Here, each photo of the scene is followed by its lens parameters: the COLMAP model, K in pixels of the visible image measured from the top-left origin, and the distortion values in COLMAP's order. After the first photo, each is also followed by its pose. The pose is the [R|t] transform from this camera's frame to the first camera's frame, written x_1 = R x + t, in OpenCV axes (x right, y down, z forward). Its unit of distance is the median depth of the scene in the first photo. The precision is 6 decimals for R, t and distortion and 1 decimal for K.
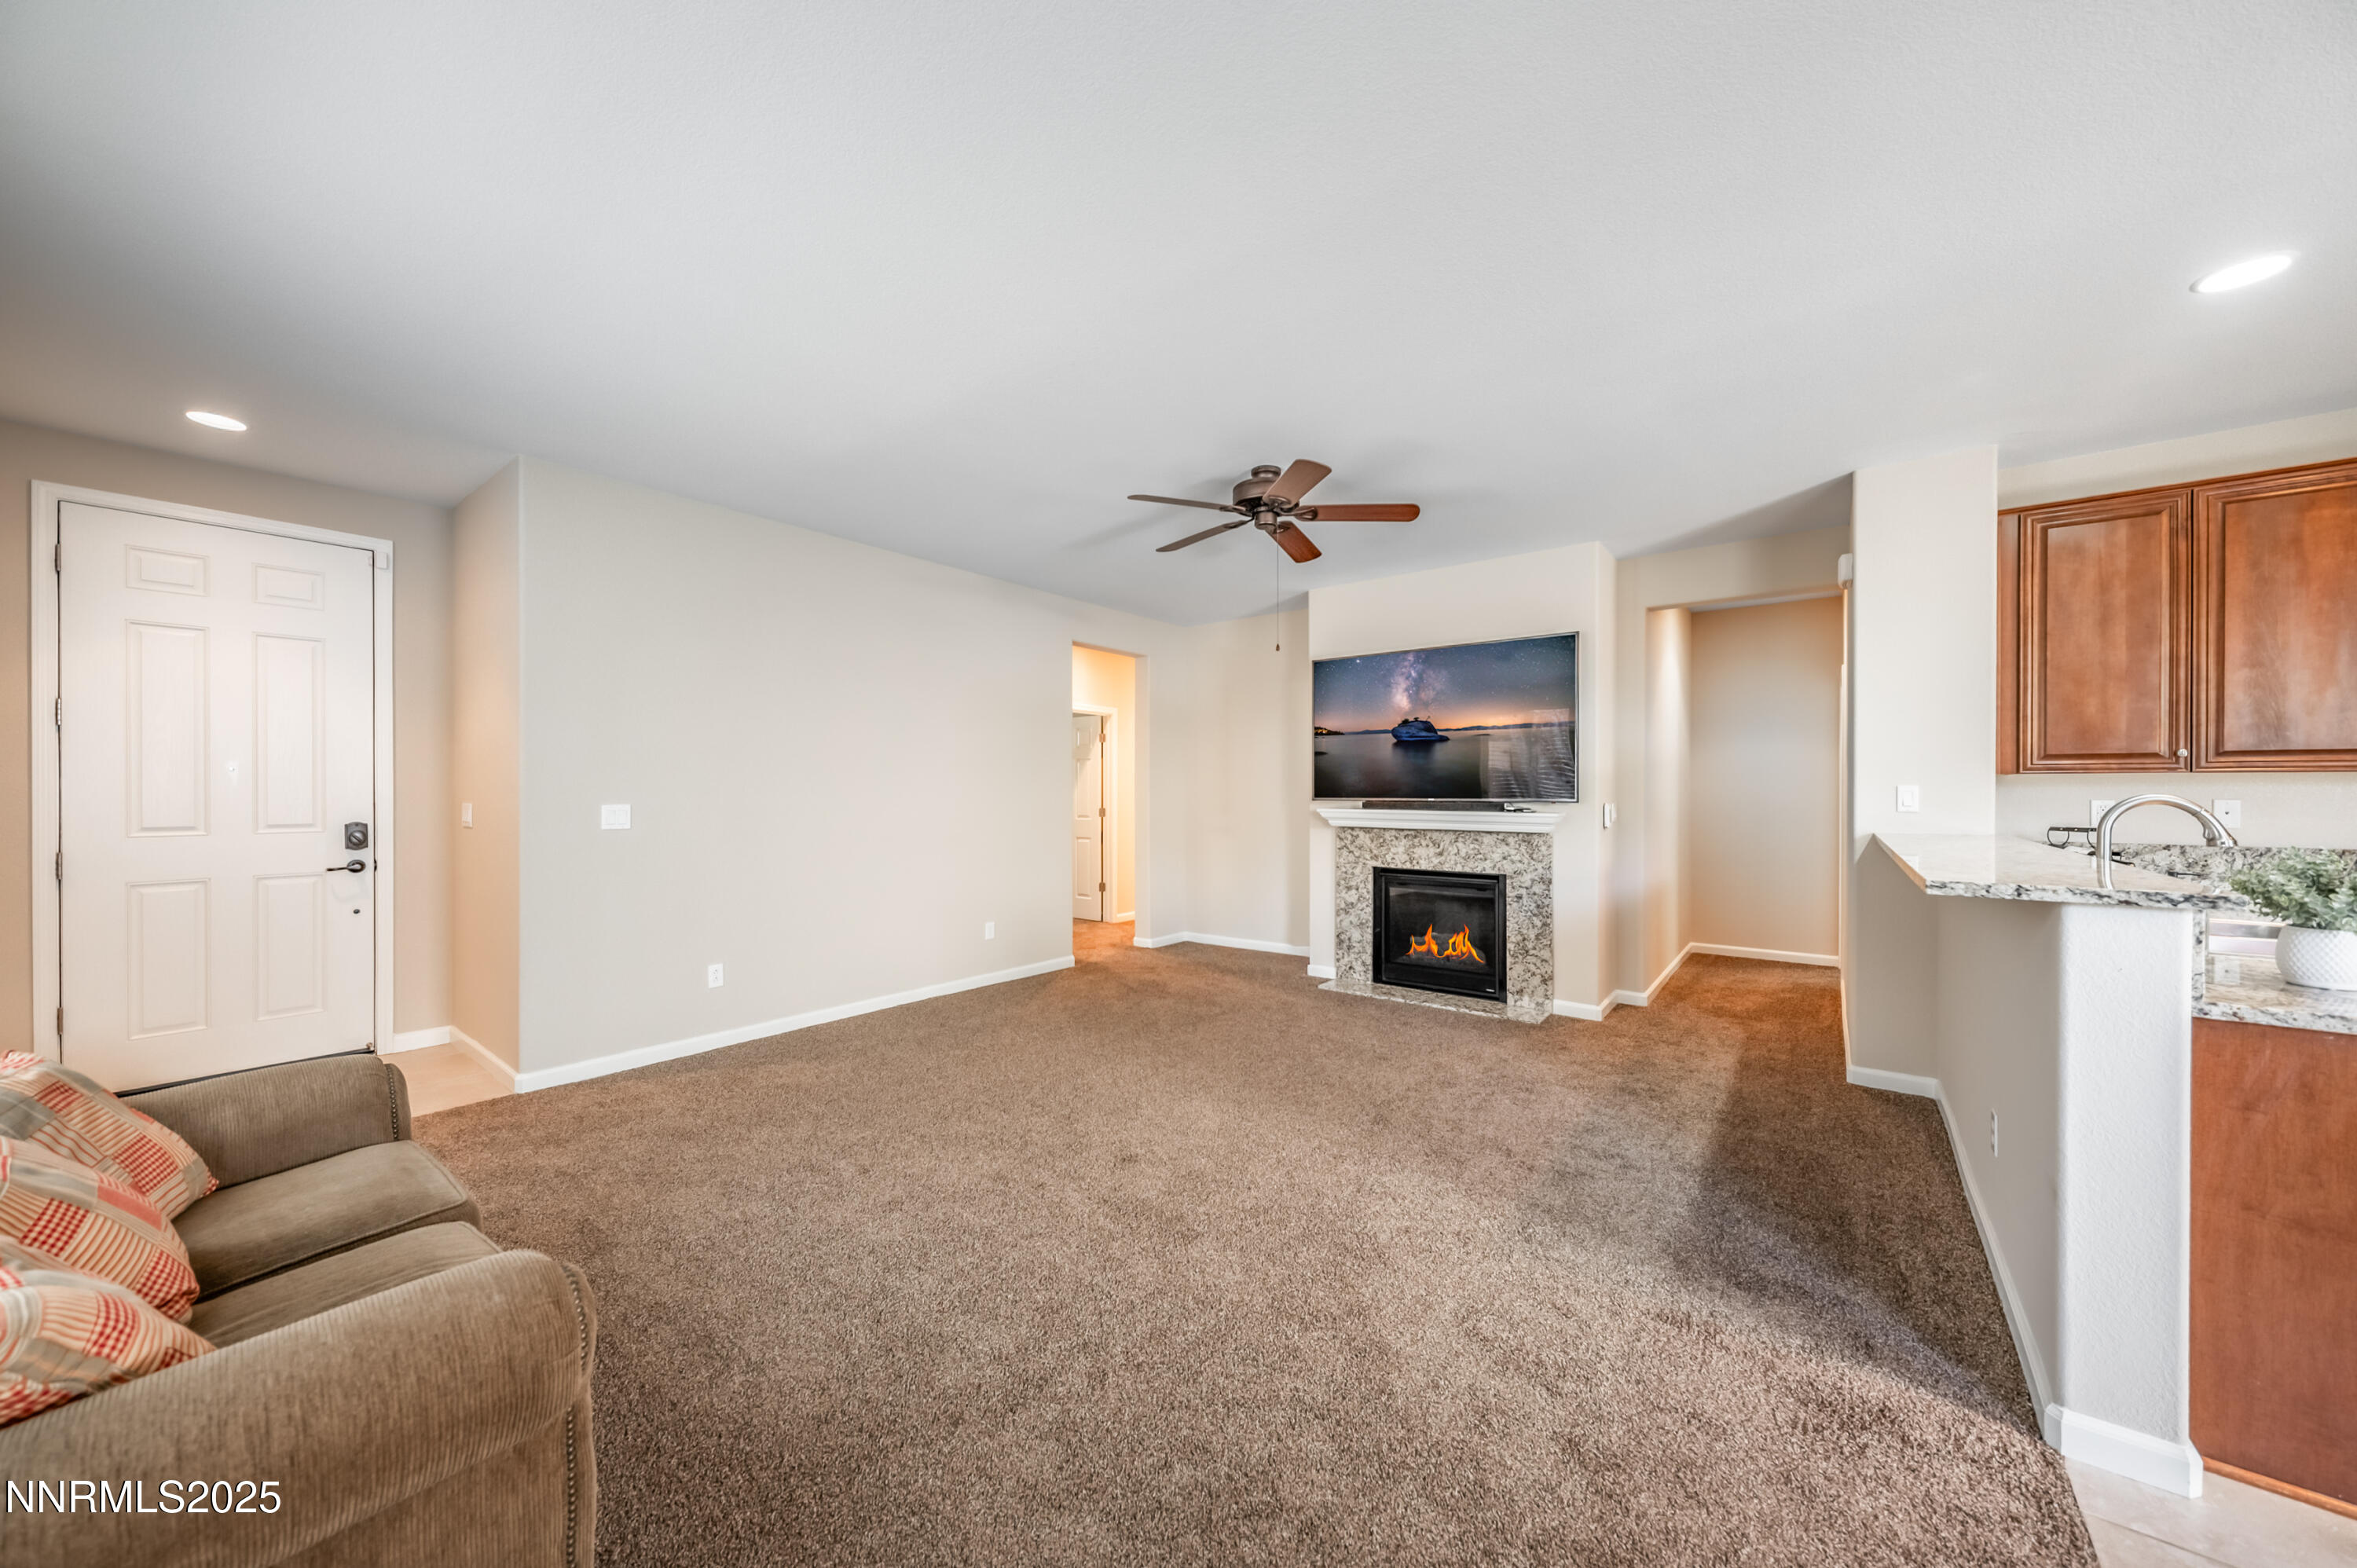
lens RADIAL K [[814.7, 0, 1173.2], [0, 814.7, 792.5], [0, 0, 1]] dist [0.013912, -0.006014]
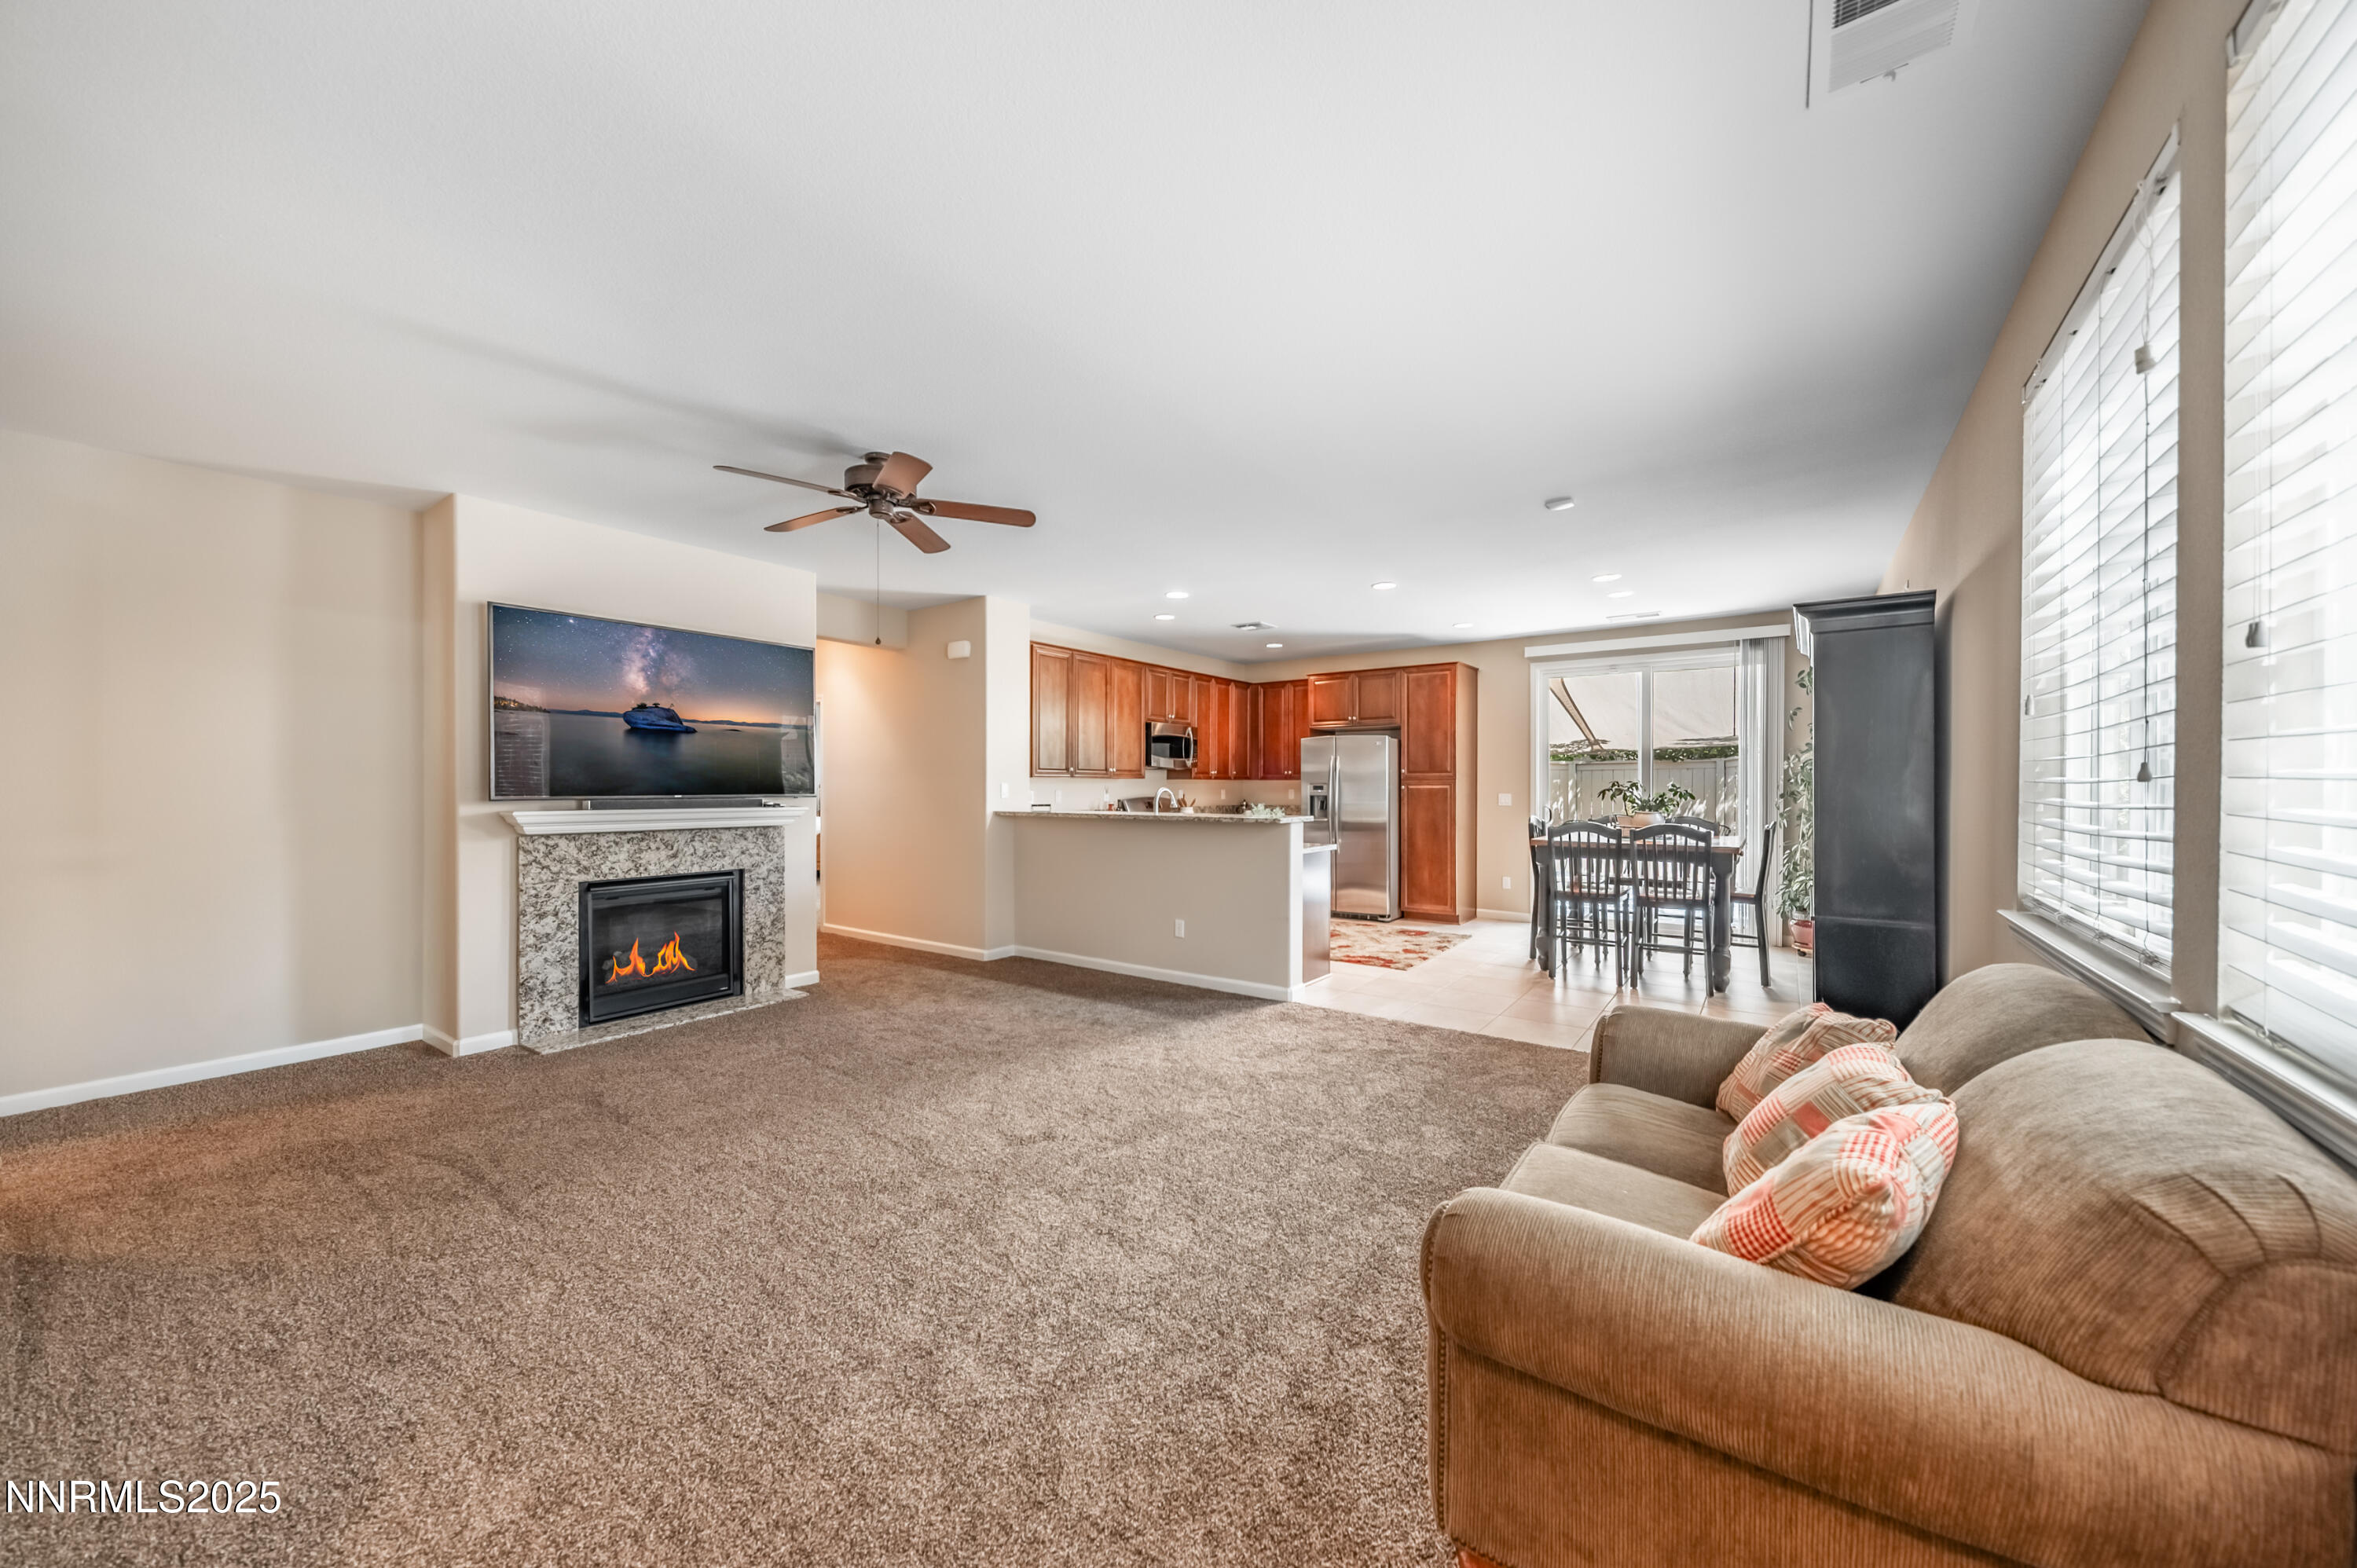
lens RADIAL K [[814.7, 0, 1173.2], [0, 814.7, 792.5], [0, 0, 1]] dist [0.013912, -0.006014]
pose [[-0.019763, -0.005590, 0.999789, -0.605222], [0.005461, 0.999969, 0.005699, 0.002237], [-0.999790, 0.005573, -0.019732, 0.469261]]
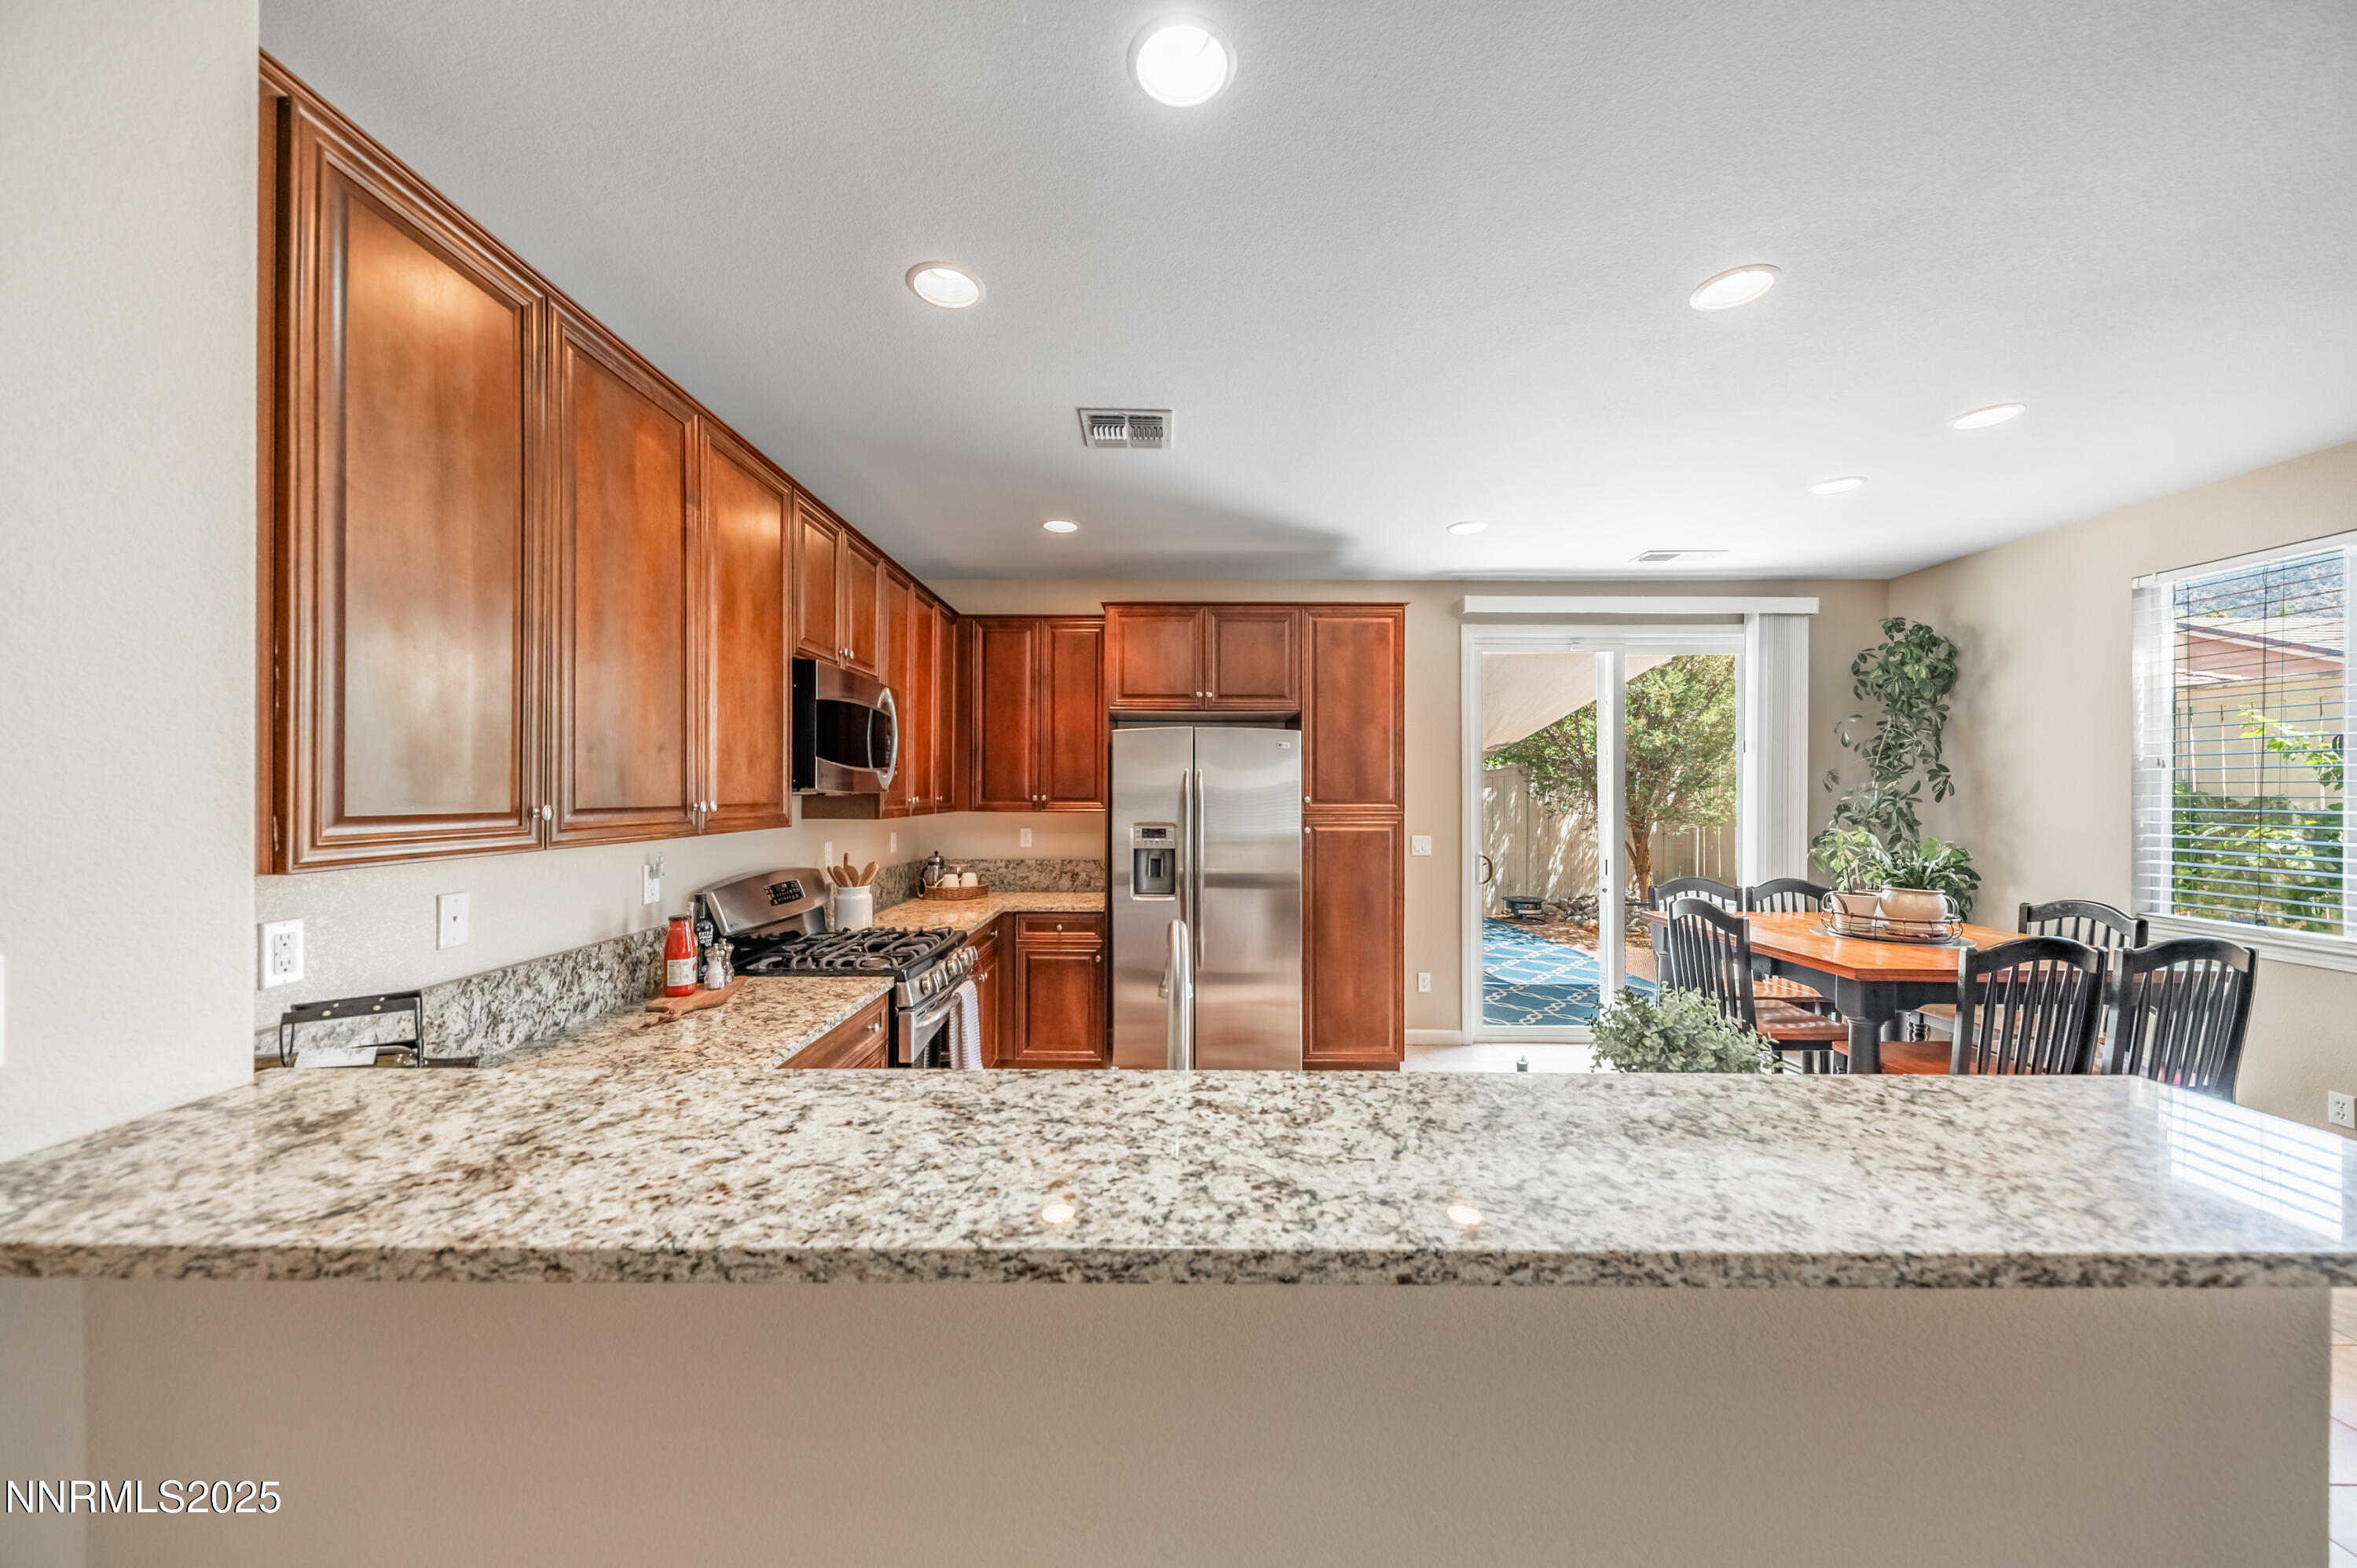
lens RADIAL K [[814.7, 0, 1173.2], [0, 814.7, 792.5], [0, 0, 1]] dist [0.013912, -0.006014]
pose [[-0.604480, 0.001100, 0.796620, 0.353397], [0.005022, 0.999984, 0.002430, -0.036451], [-0.796605, 0.005470, -0.604476, 0.607263]]
